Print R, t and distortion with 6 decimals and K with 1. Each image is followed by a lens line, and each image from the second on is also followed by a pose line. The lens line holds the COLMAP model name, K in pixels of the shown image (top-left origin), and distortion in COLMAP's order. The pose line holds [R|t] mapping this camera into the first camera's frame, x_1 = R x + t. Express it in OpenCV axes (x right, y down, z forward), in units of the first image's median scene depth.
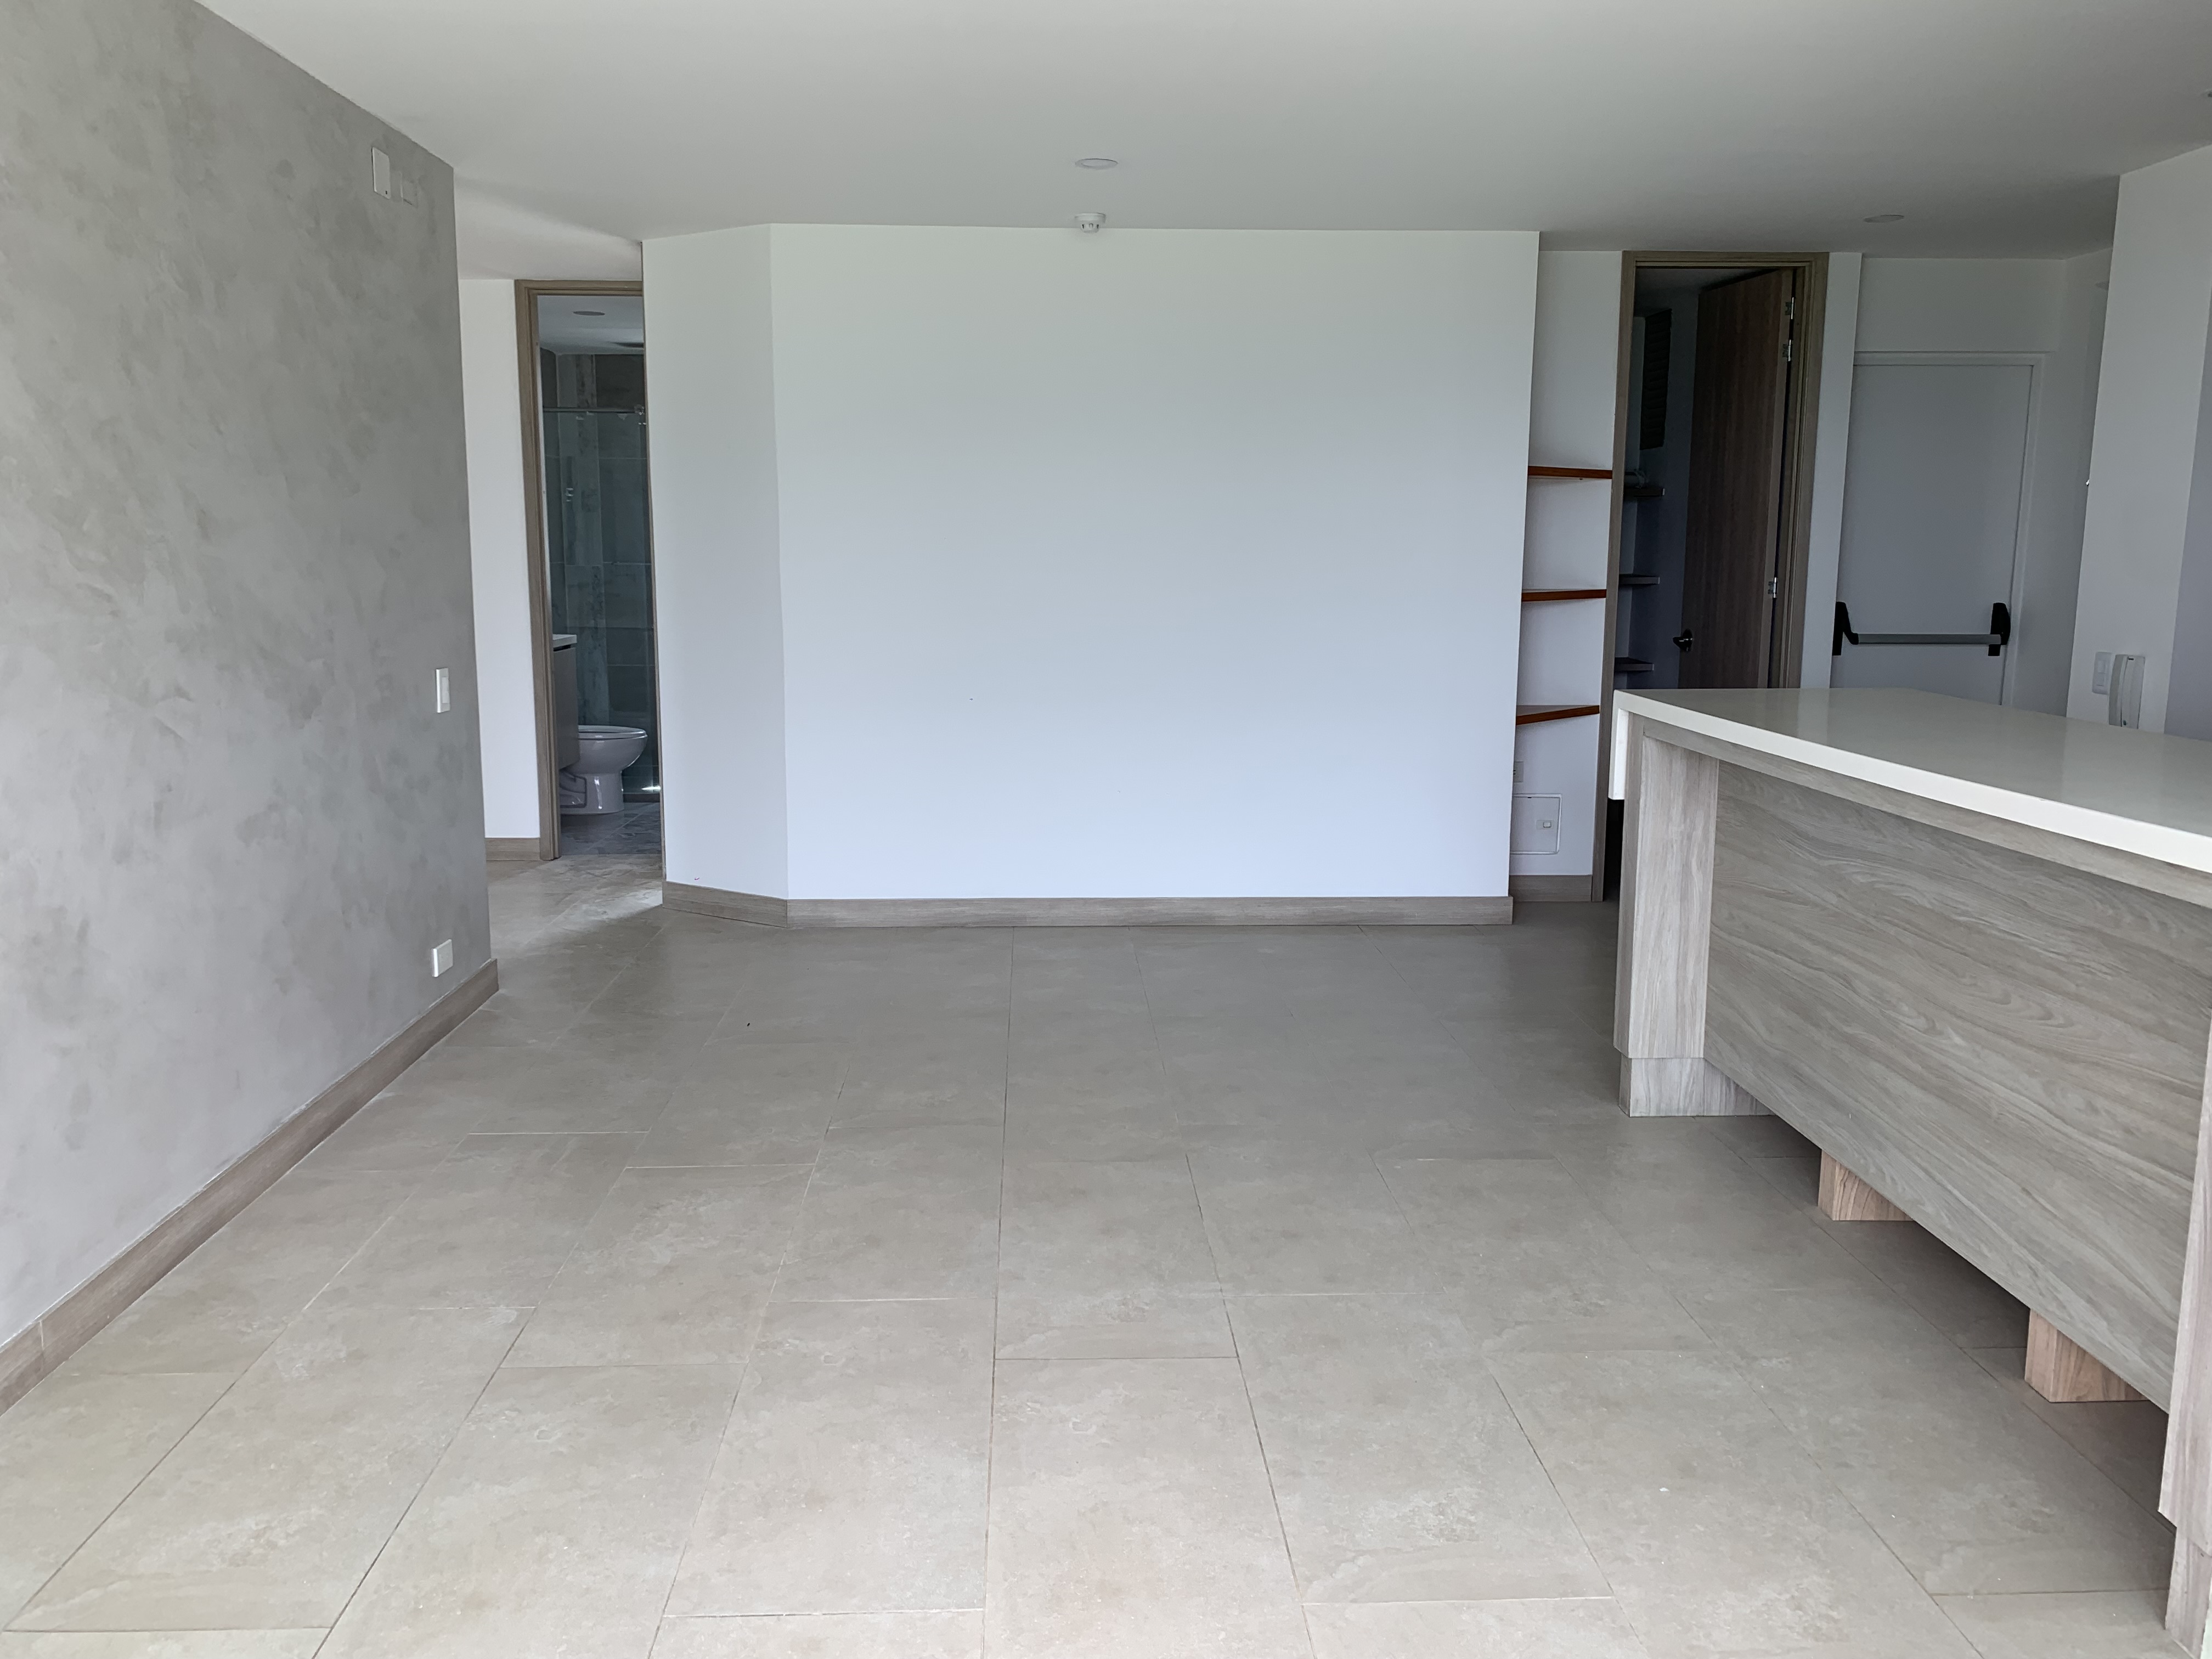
lens RADIAL K [[1678.0, 0, 1083.4], [0, 1678.0, 801.4], [0, 0, 1]] dist [0.047930, -0.064509]
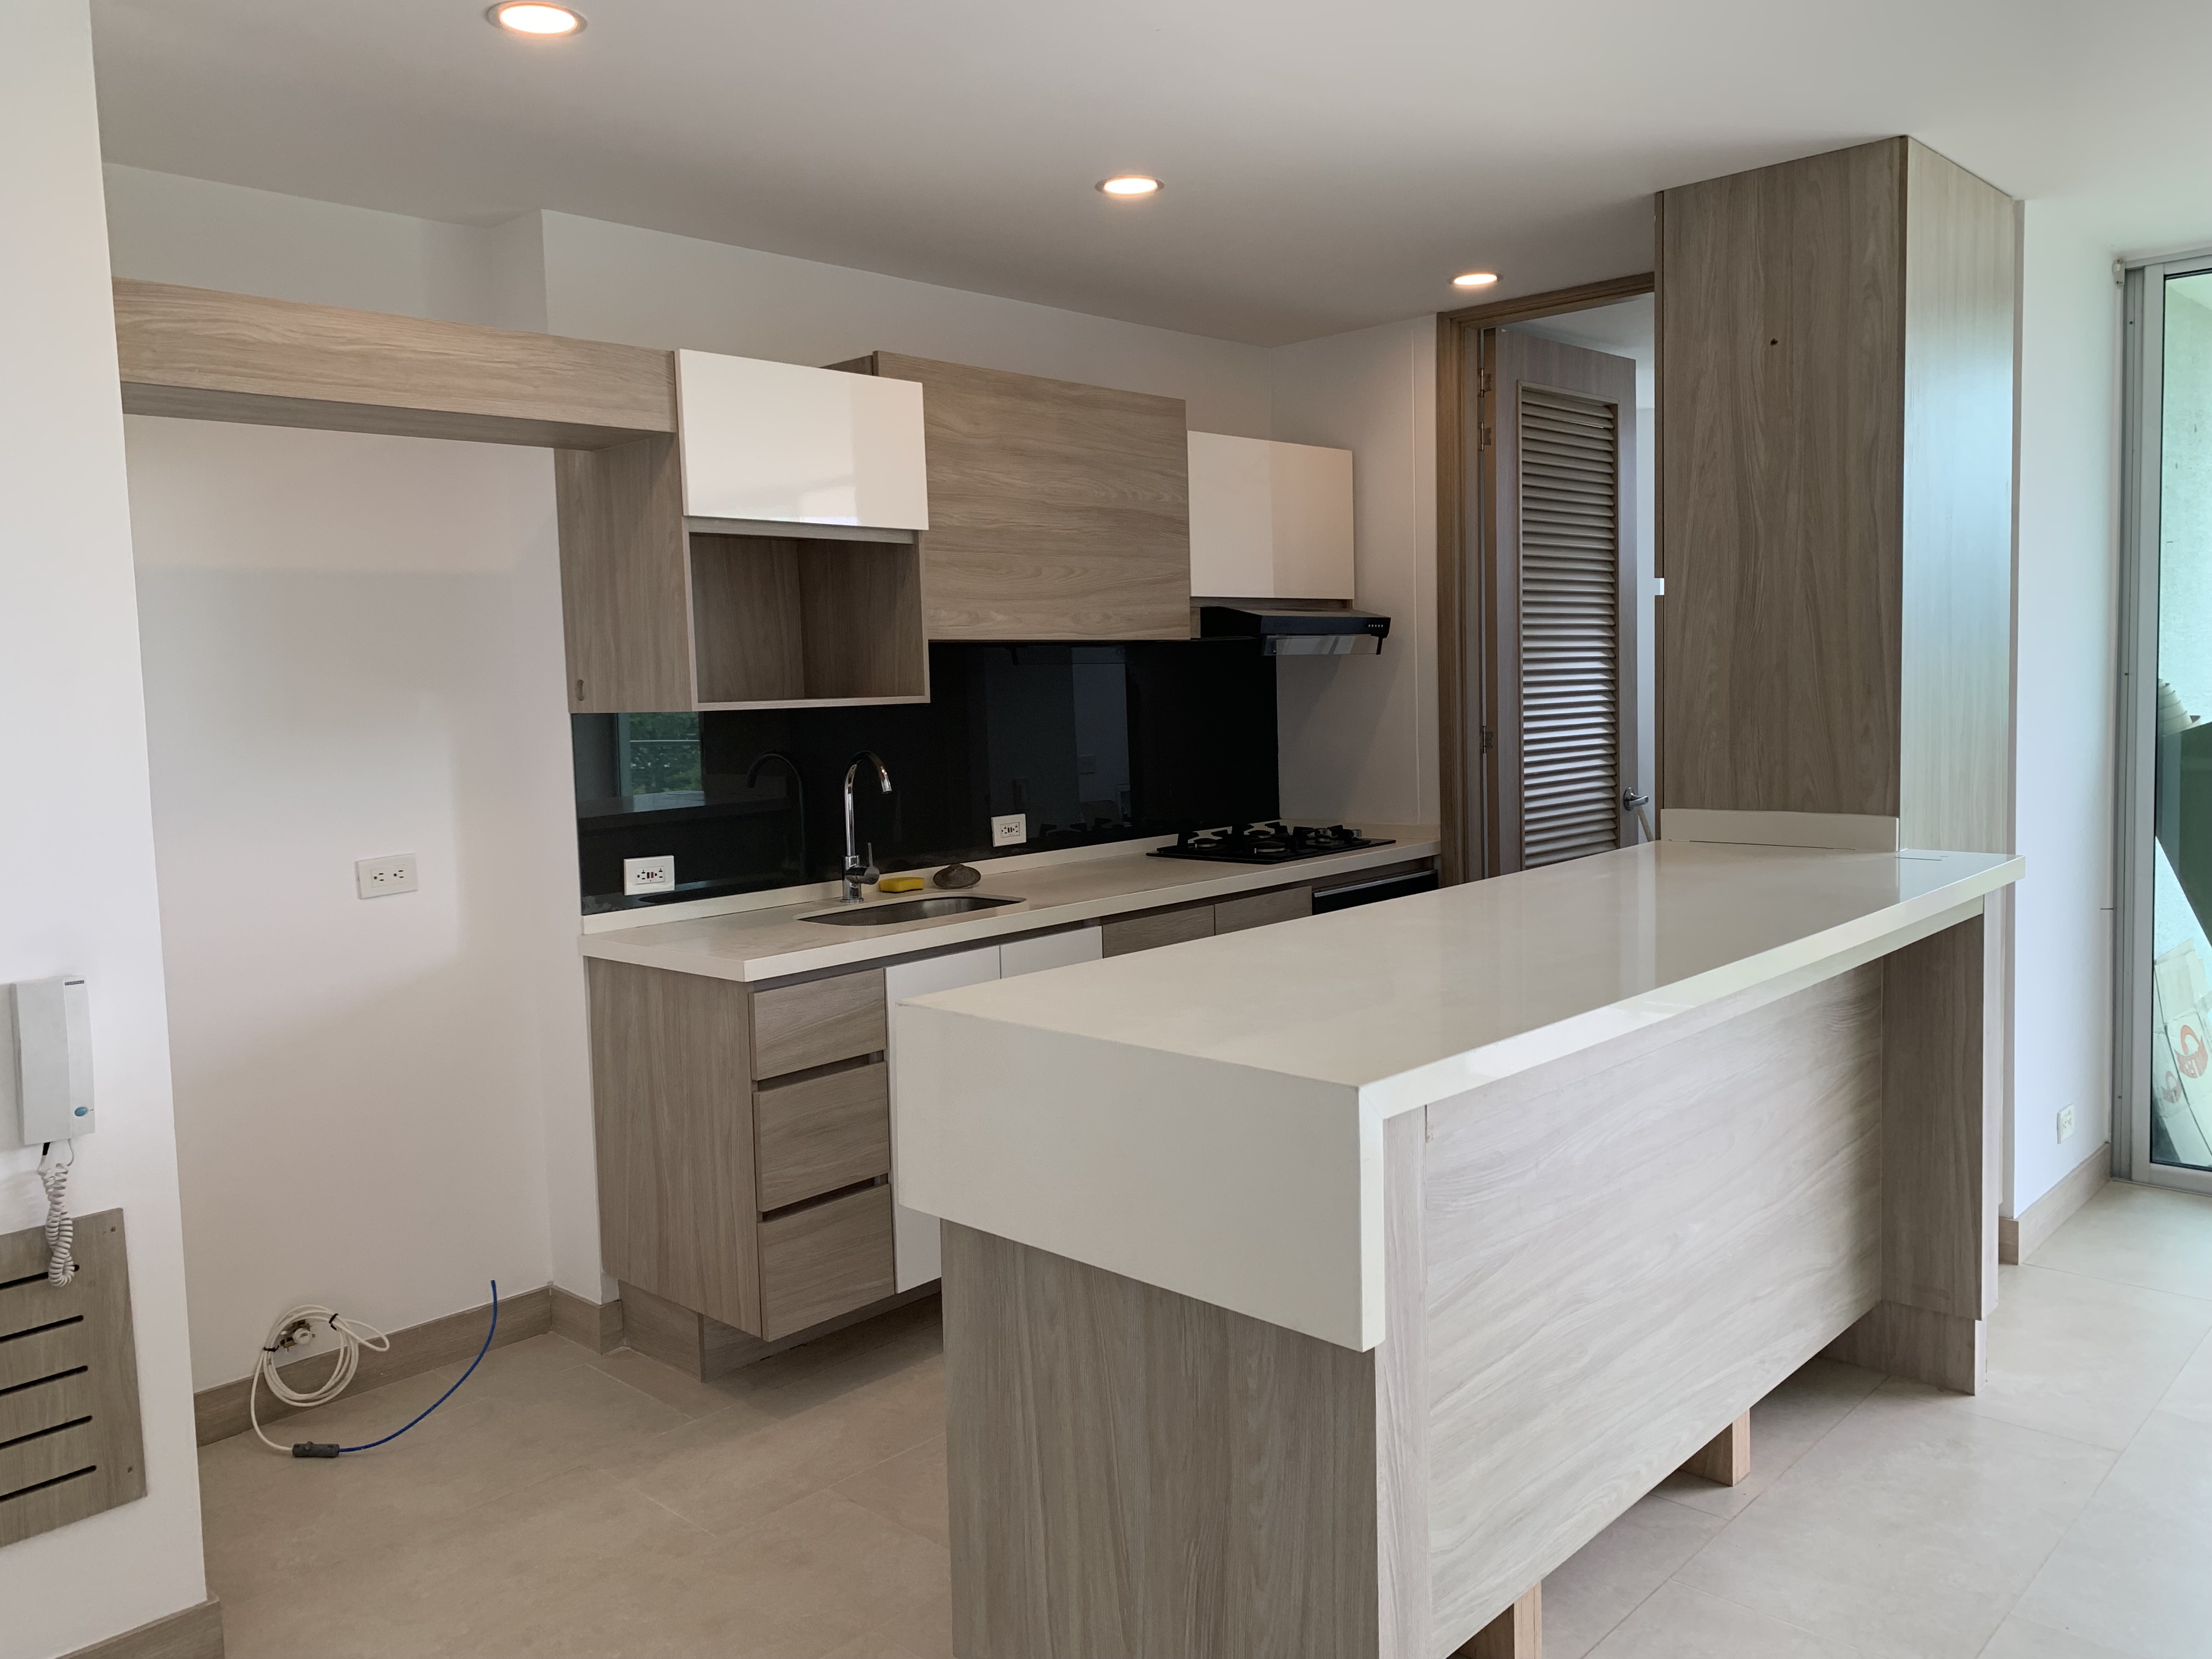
lens RADIAL K [[1678.0, 0, 1086.9], [0, 1678.0, 799.9], [0, 0, 1]] dist [0.047930, -0.064509]
pose [[-0.703599, -0.034618, 0.709753, 0.081394], [0.137522, 0.973296, 0.183801, -0.229157], [-0.697163, 0.226930, -0.680049, 1.377132]]
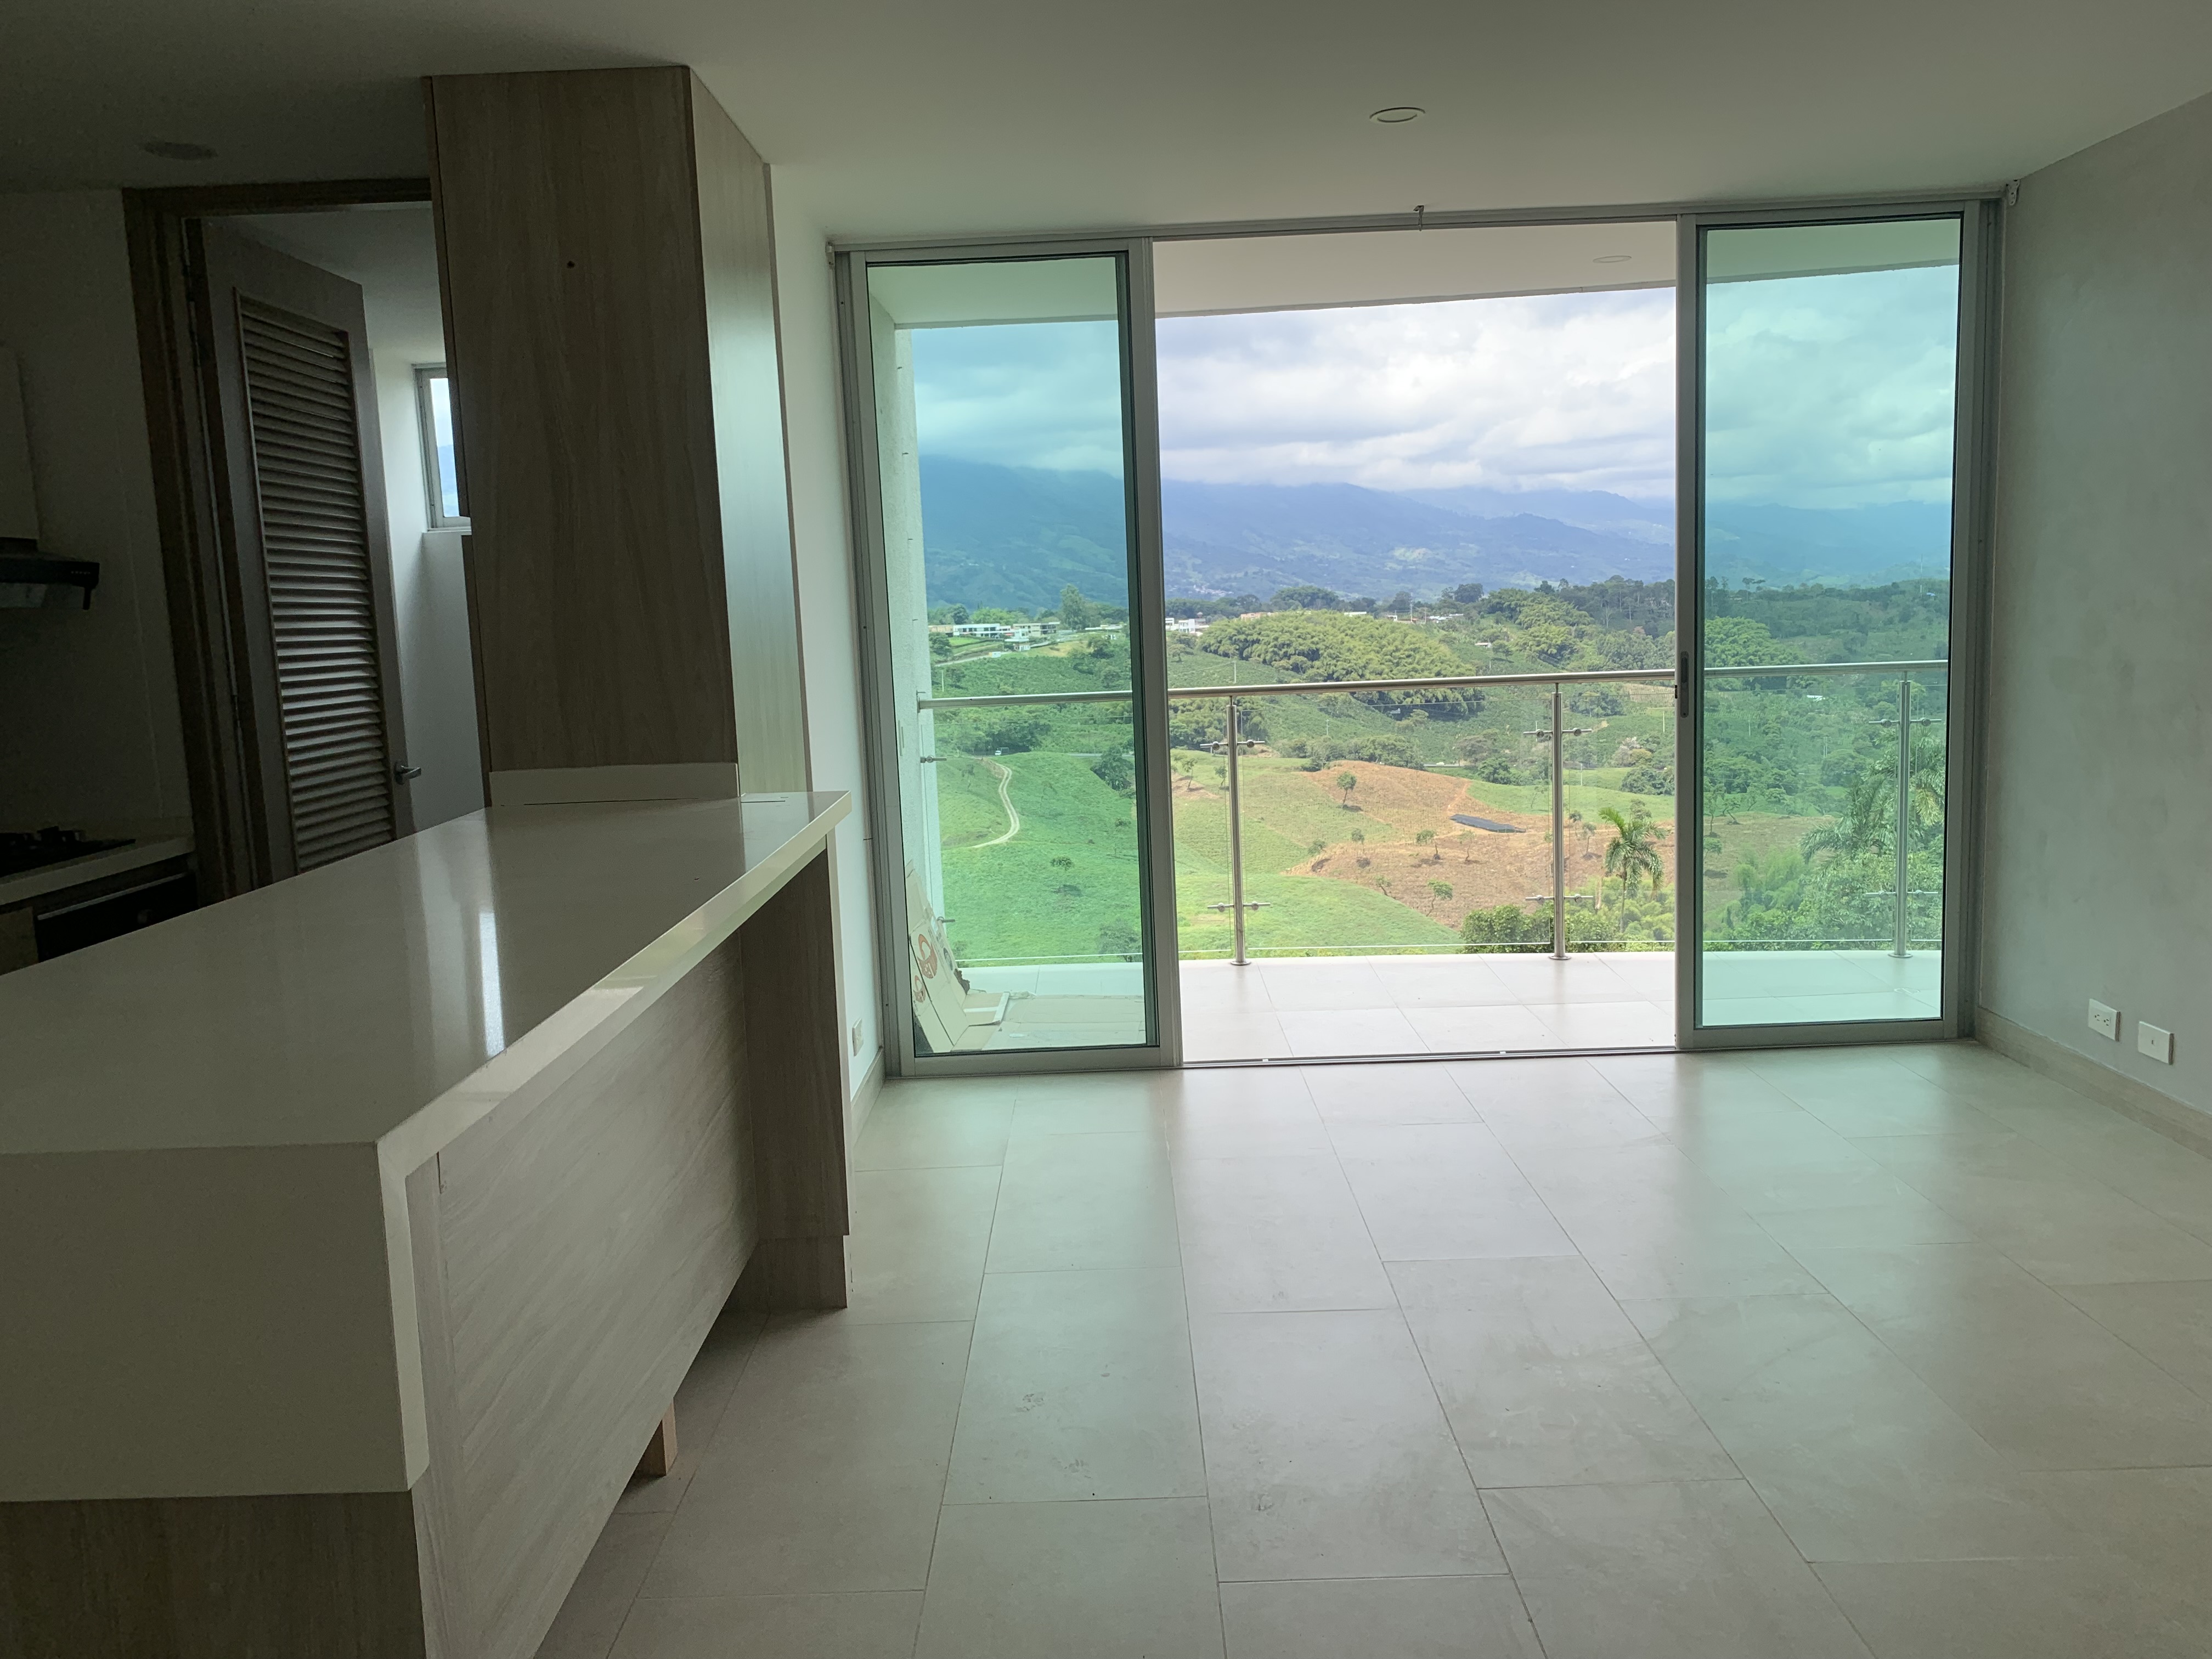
lens RADIAL K [[1678.0, 0, 1084.1], [0, 1678.0, 830.4], [0, 0, 1]] dist [0.047930, -0.064509]
pose [[-0.998514, 0.033204, 0.043210, 0.188032], [0.044107, 0.958110, 0.282982, -0.207685], [-0.032004, 0.284468, -0.958151, 1.333591]]
